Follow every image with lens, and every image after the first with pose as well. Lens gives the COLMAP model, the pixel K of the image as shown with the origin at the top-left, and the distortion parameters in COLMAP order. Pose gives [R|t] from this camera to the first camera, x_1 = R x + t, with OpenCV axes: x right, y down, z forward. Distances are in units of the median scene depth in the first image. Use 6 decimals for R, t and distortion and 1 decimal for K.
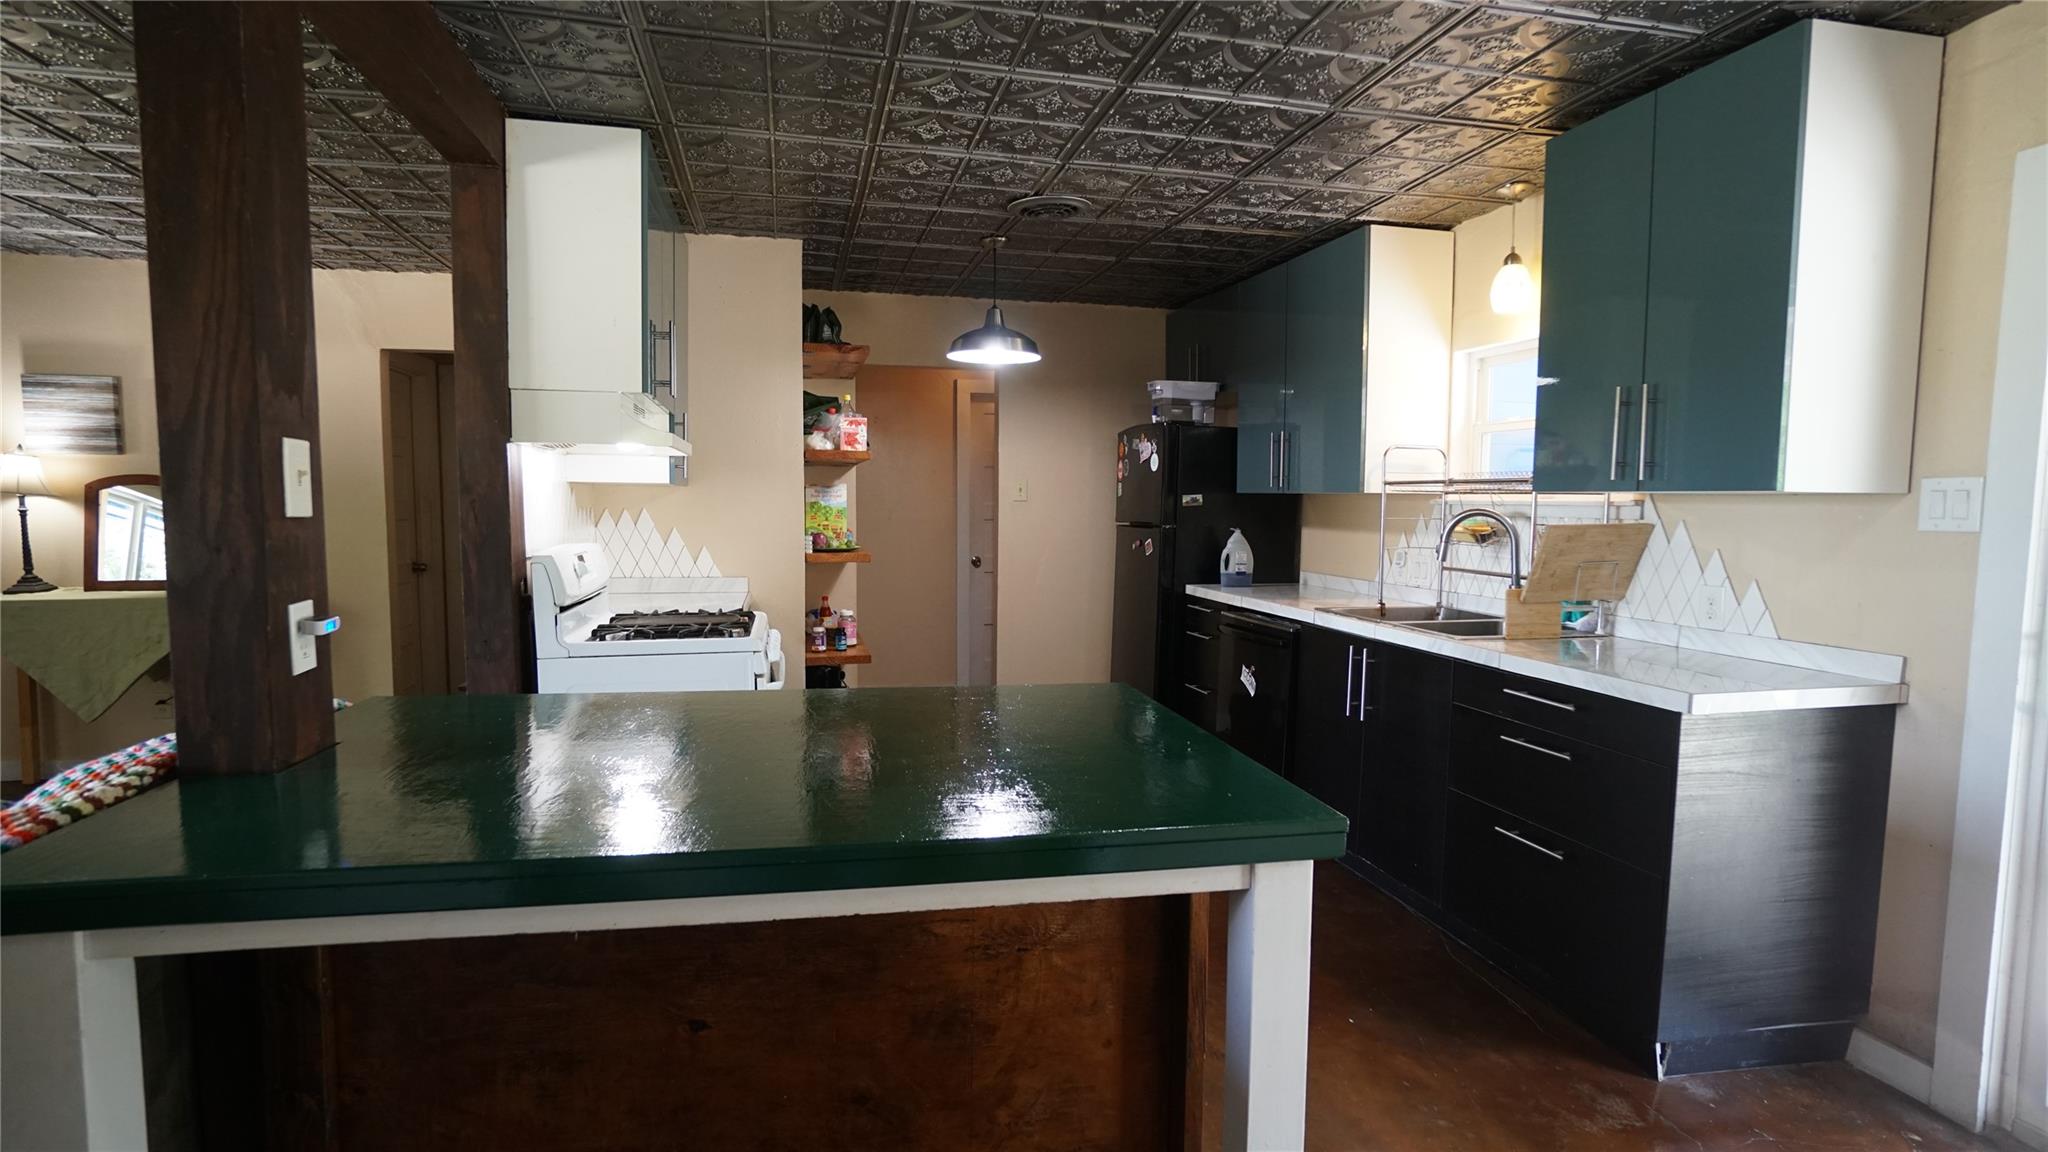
lens RADIAL K [[1024.2, 0, 1024.0], [0, 1024.2, 576.0], [0, 0, 1]] dist [0.000325, 0.000181]
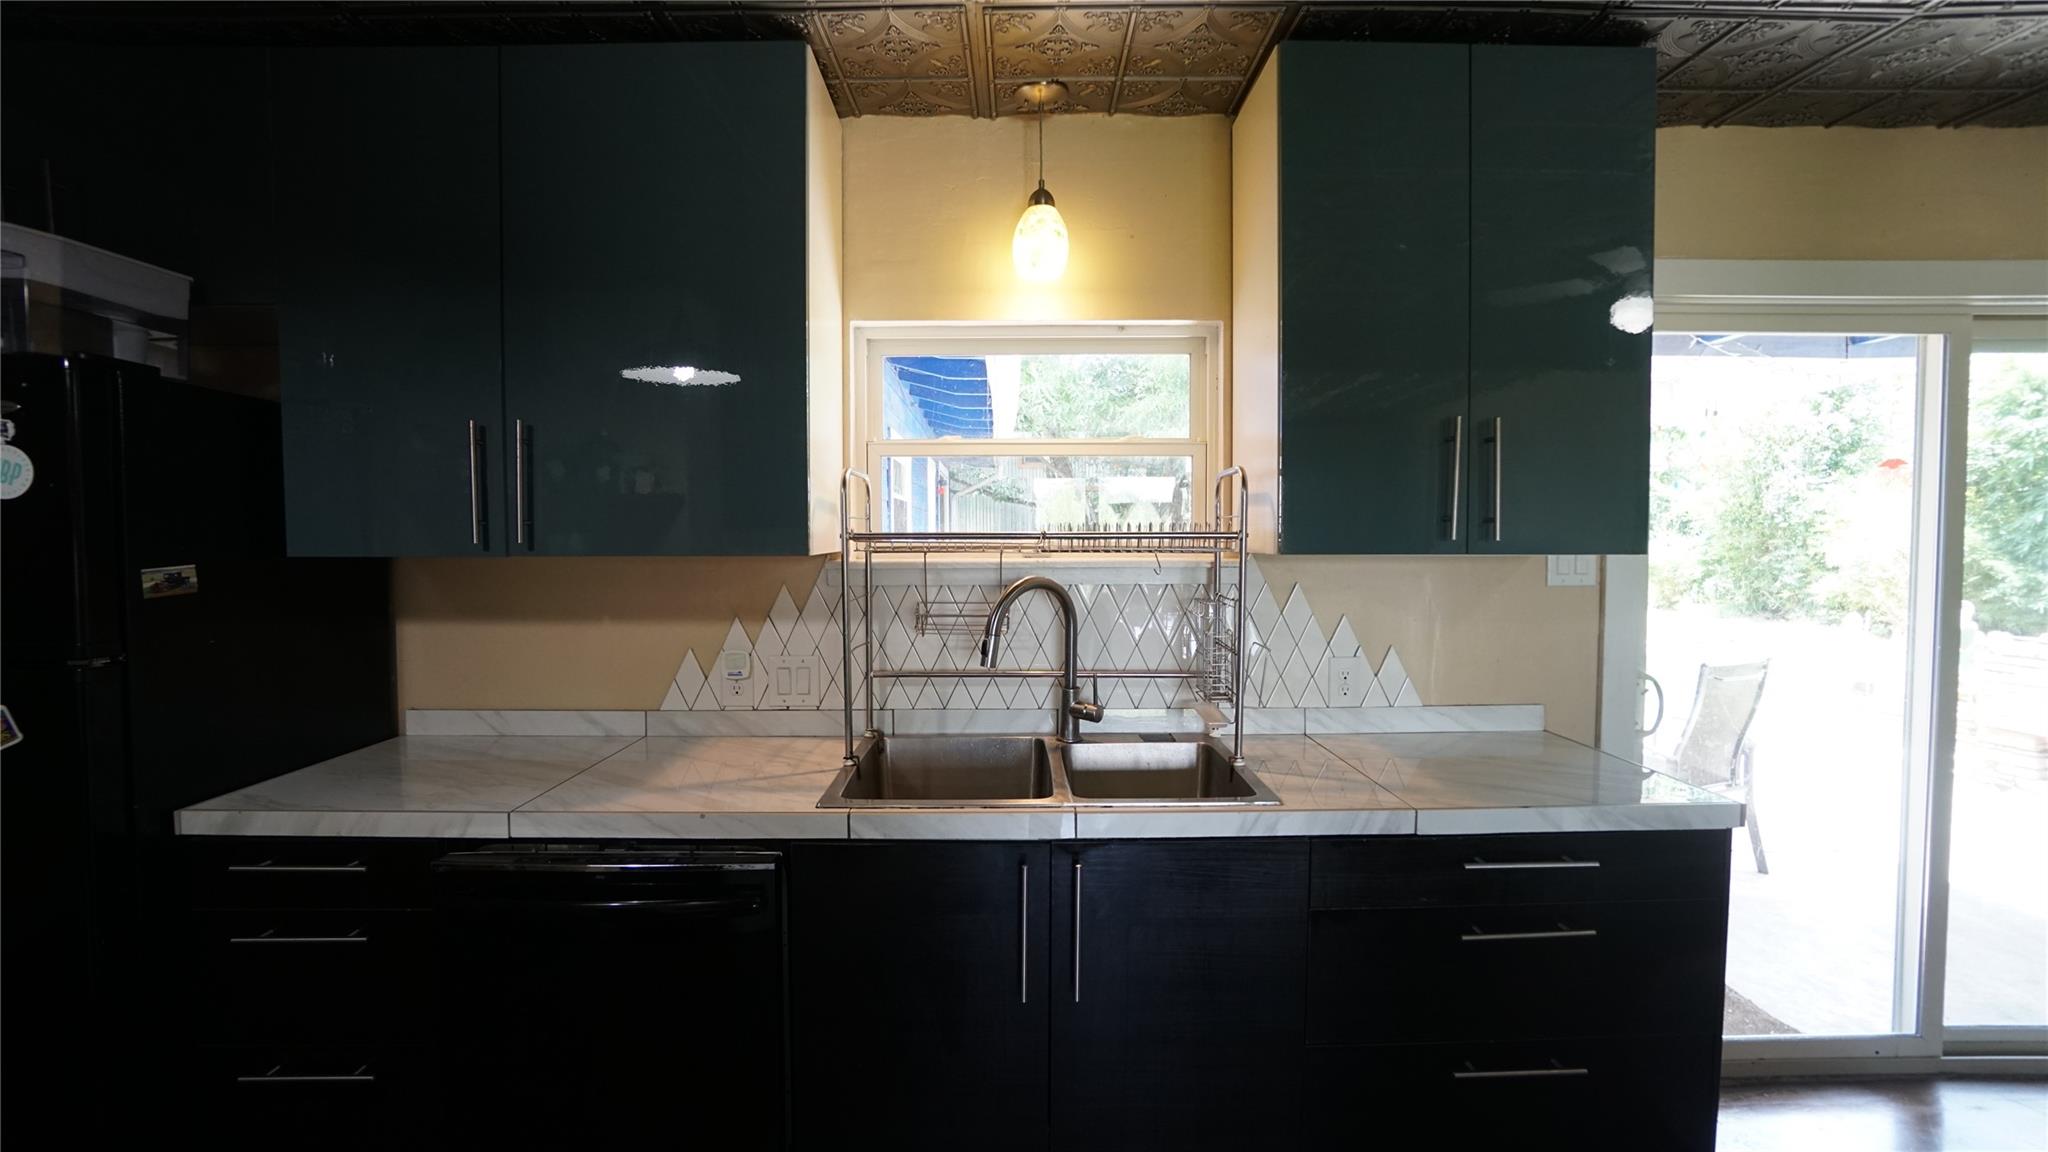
lens RADIAL K [[878.3, 0, 1024.0], [0, 878.3, 576.0], [0, 0, 1]] dist [-0.044329, 0.000102]
pose [[0.211061, -0.056150, 0.975859, -0.069765], [0.078294, 0.996112, 0.040382, -0.072765], [-0.974332, 0.067881, 0.214636, 0.730628]]
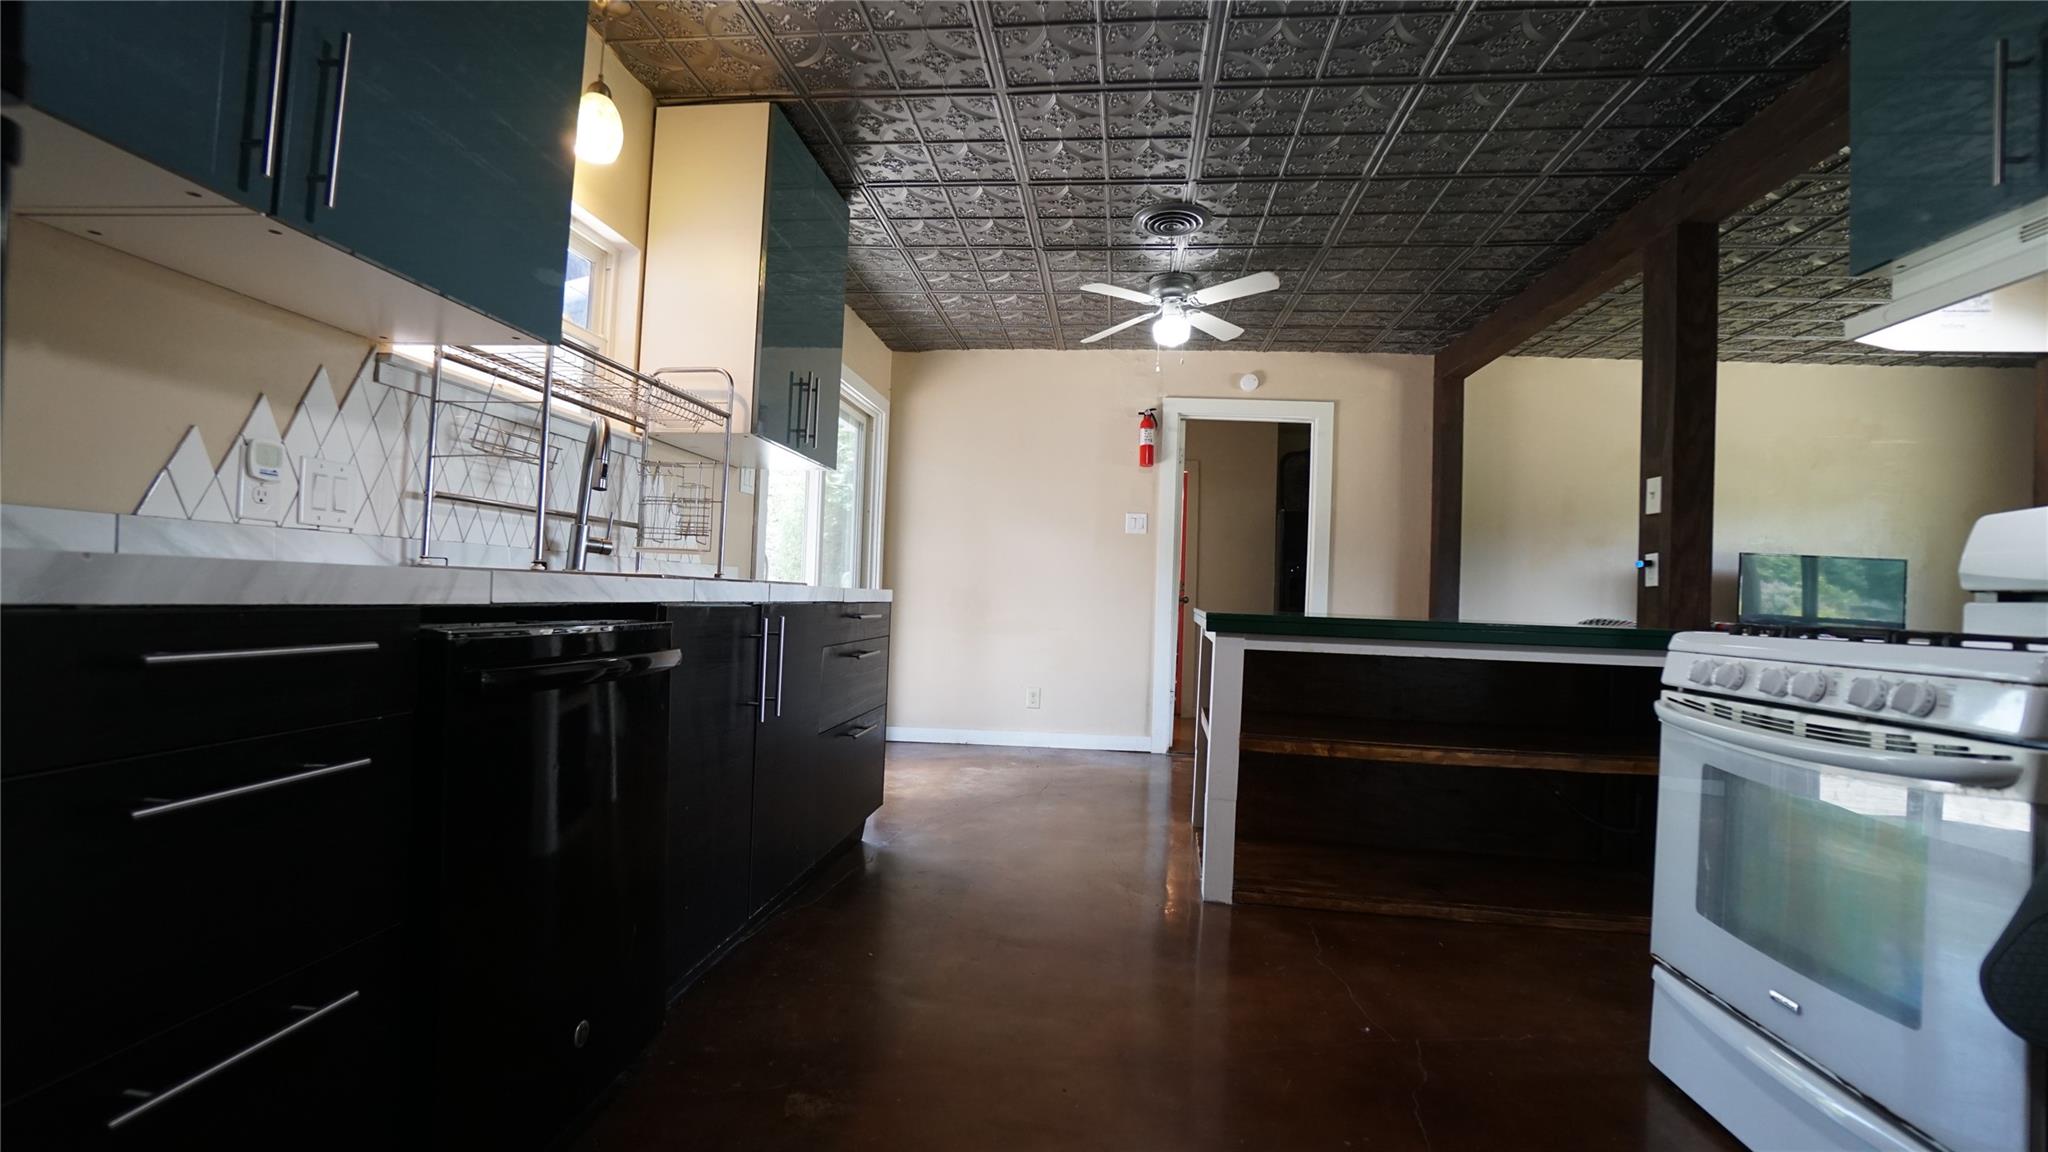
lens RADIAL K [[878.3, 0, 1024.0], [0, 878.3, 576.0], [0, 0, 1]] dist [-0.044329, 0.000102]
pose [[-0.948310, -0.040659, 0.314729, -0.021368], [-0.025713, 0.998342, 0.051497, 0.003864], [-0.316301, 0.040743, -0.947784, 1.218143]]
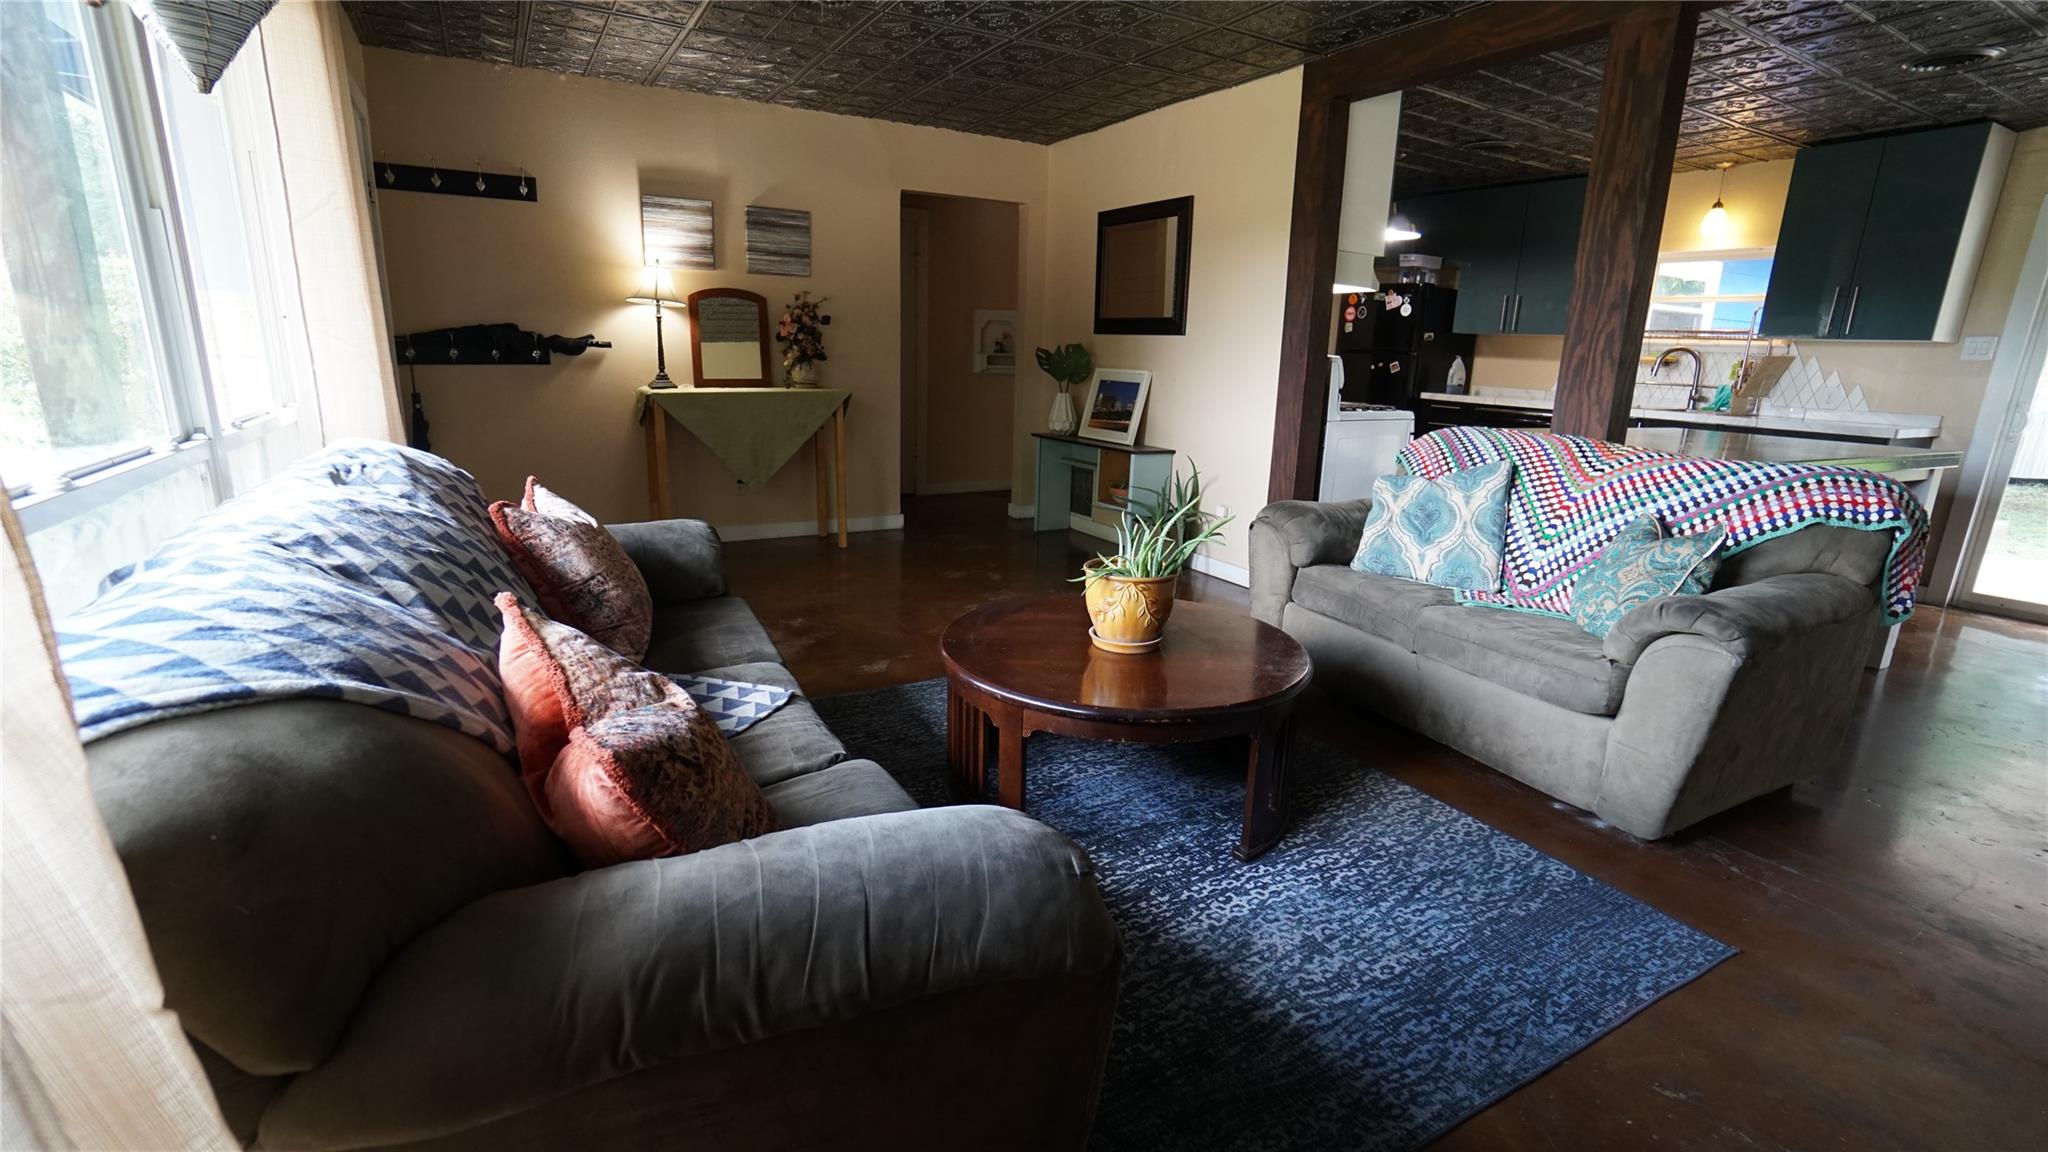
lens RADIAL K [[909.3, 0, 1025.4], [0, 909.3, 598.4], [0, 0, 1]] dist [-0.013483, 0.000682]
pose [[0.951268, -0.058316, 0.302801, -0.972563], [-0.004146, 0.979448, 0.201653, 0.045190], [-0.308337, -0.193082, 0.931476, -0.186324]]
